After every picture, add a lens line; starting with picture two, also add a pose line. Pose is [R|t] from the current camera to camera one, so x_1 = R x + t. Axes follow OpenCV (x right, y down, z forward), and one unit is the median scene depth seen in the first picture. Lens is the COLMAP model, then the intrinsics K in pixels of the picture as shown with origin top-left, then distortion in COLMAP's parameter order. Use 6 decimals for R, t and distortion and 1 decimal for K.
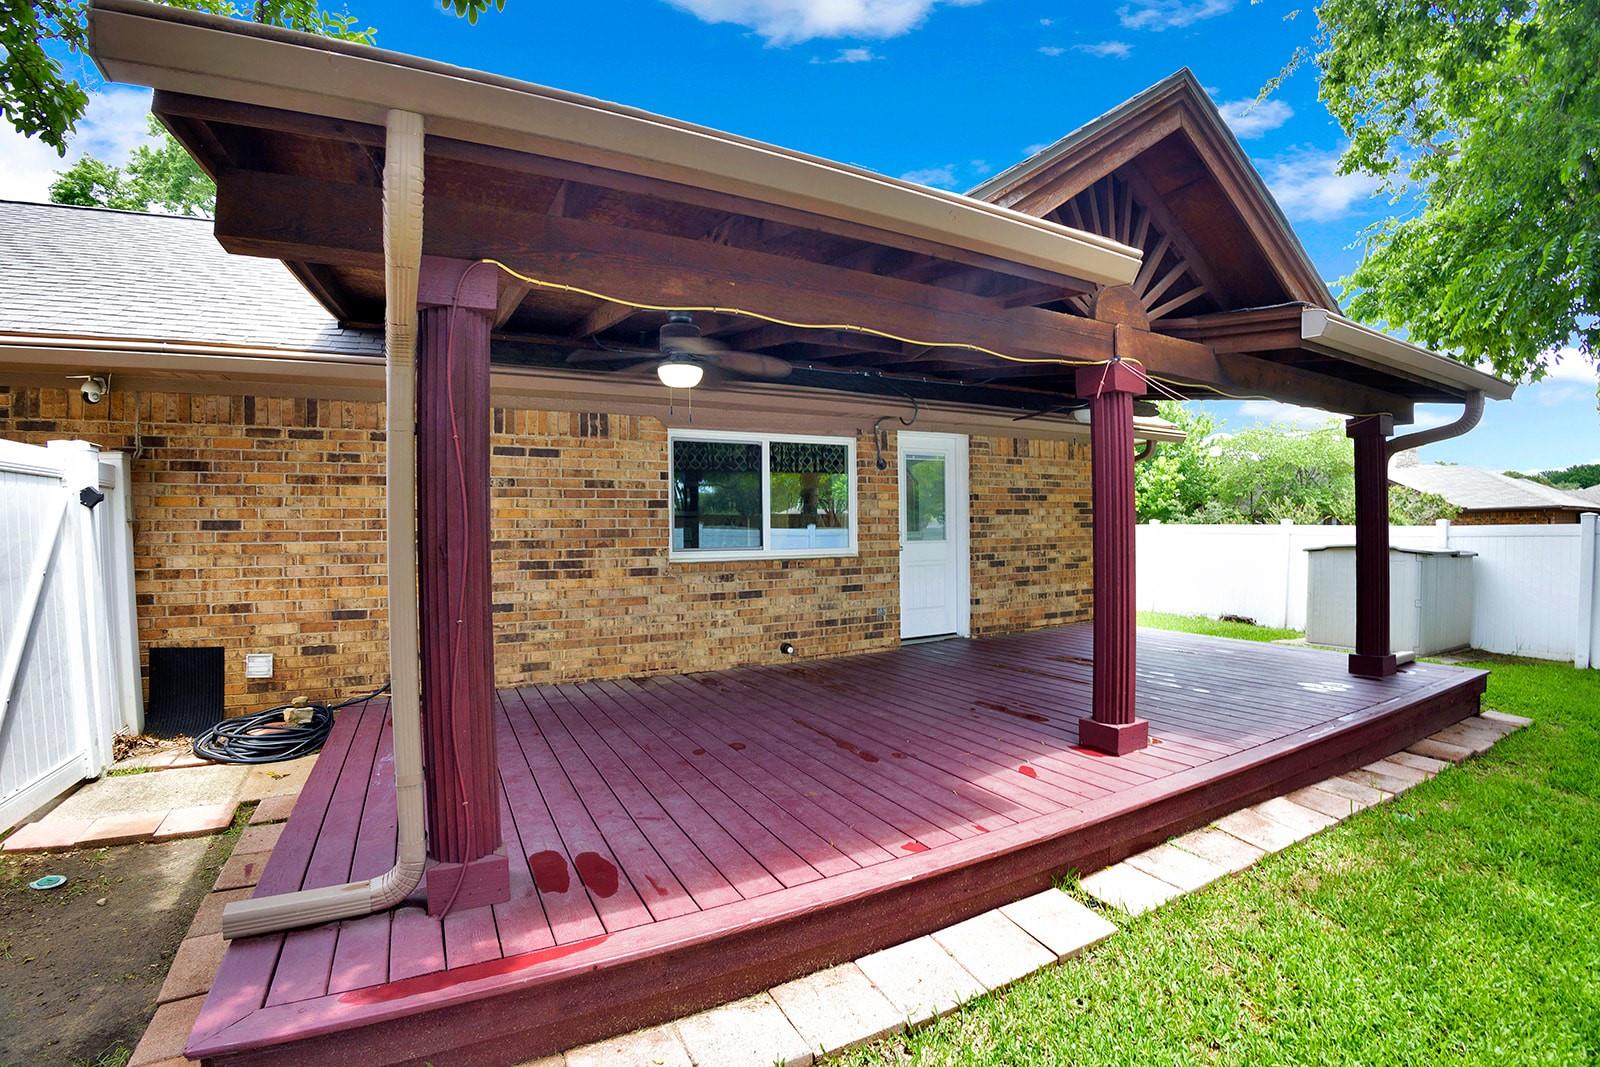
lens RADIAL K [[712.0, 0, 800.0], [0, 712.0, 533.5], [0, 0, 1]] dist [-0.106098, 0.016756]
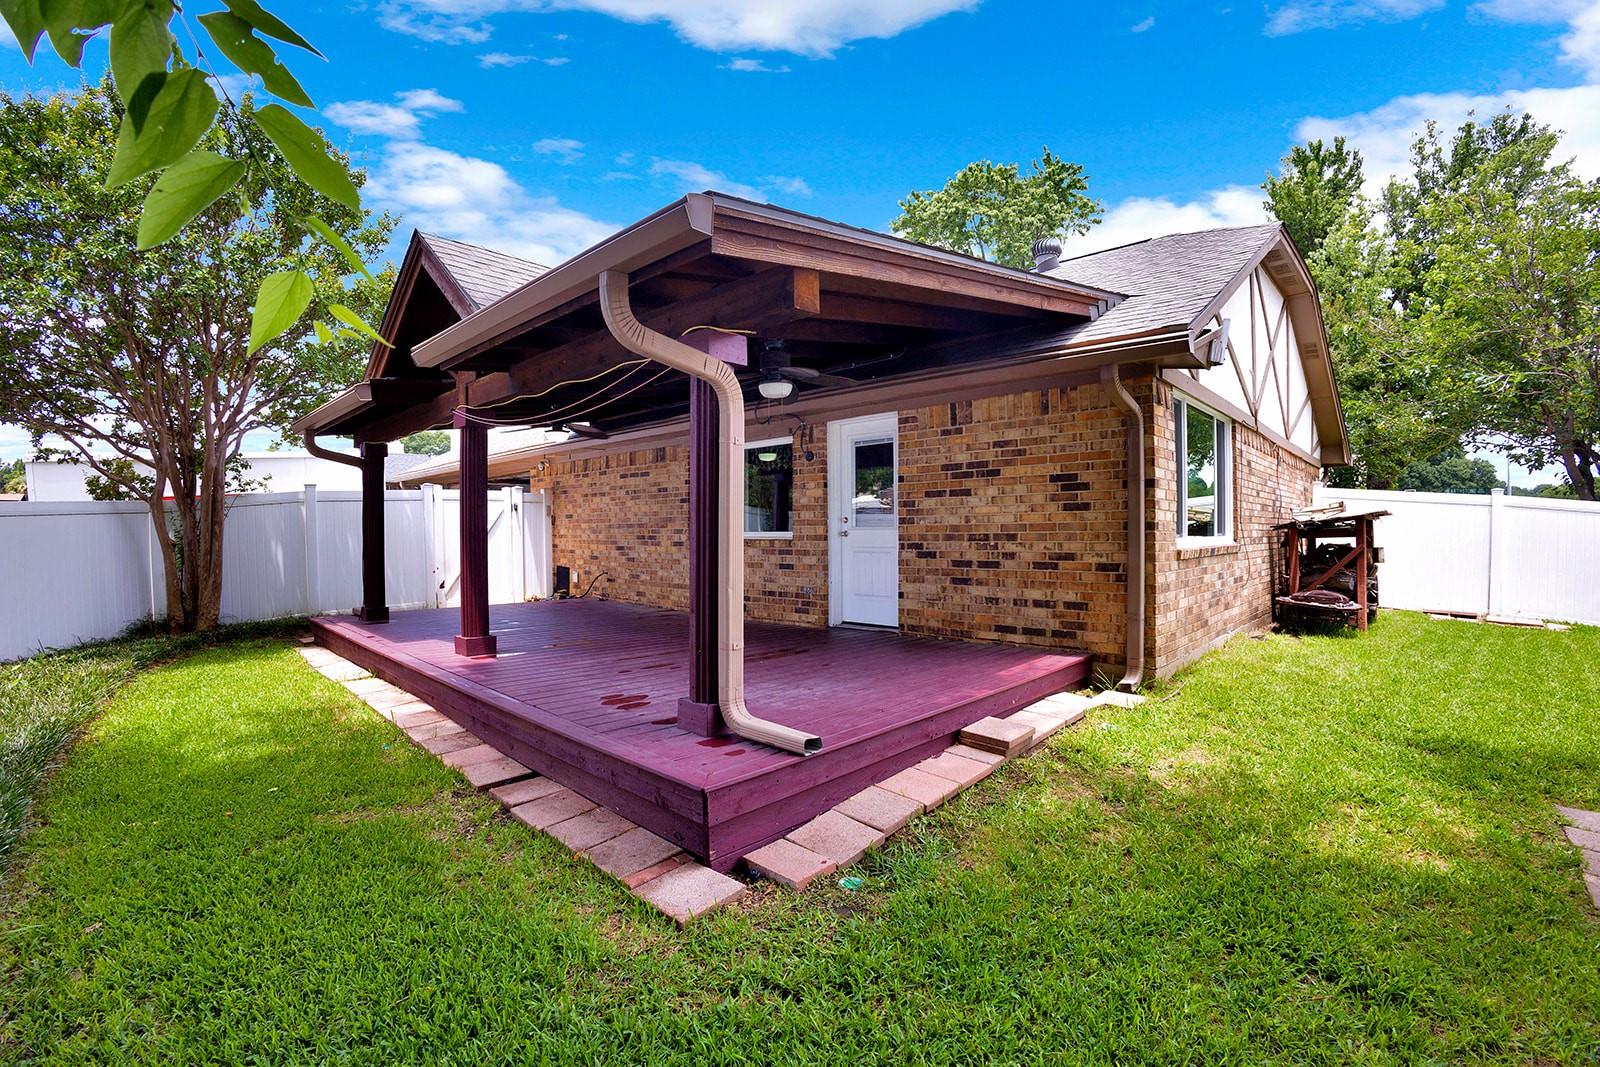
lens RADIAL K [[712.0, 0, 800.0], [0, 712.0, 533.5], [0, 0, 1]] dist [-0.106098, 0.016756]
pose [[0.311829, 0.014832, -0.950023, 1.037832], [-0.004746, 0.999890, 0.014052, 0.005667], [0.950127, 0.000127, 0.311865, 0.577441]]
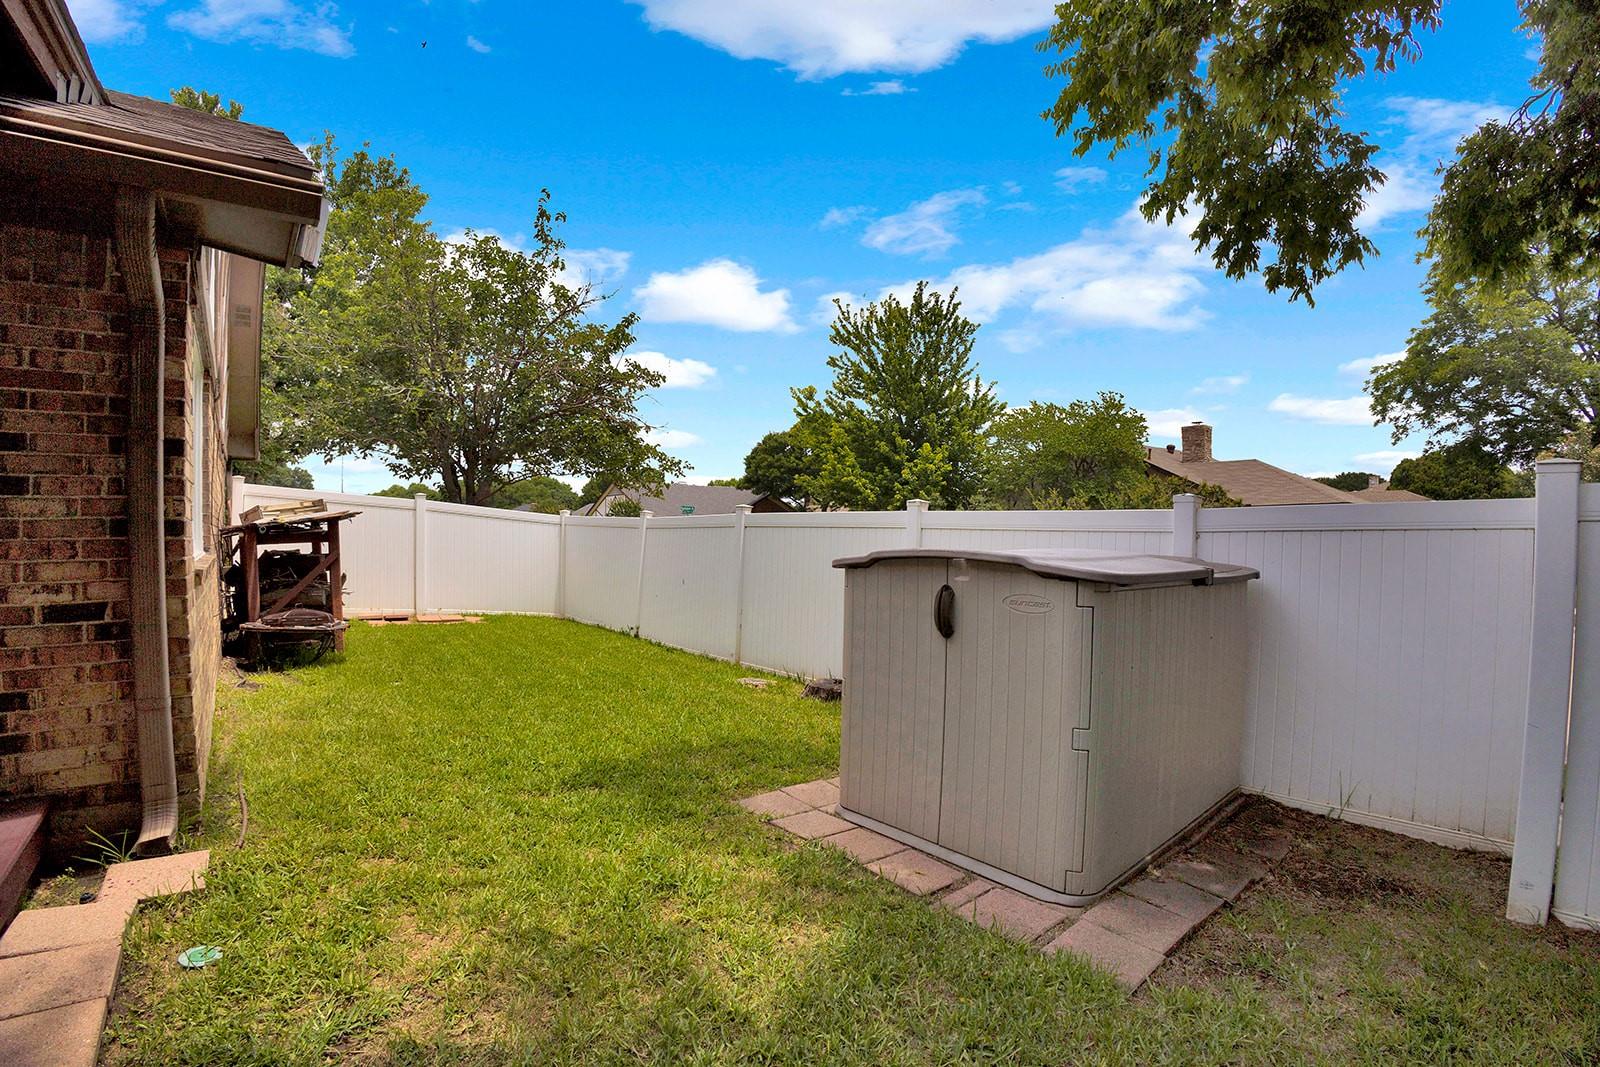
lens RADIAL K [[712.0, 0, 800.0], [0, 712.0, 533.5], [0, 0, 1]] dist [-0.106098, 0.016756]
pose [[0.976954, 0.003351, 0.213425, 0.752671], [-0.003430, 0.999994, 0.000001, 0.008055], [-0.213424, -0.000733, 0.976959, 0.709862]]
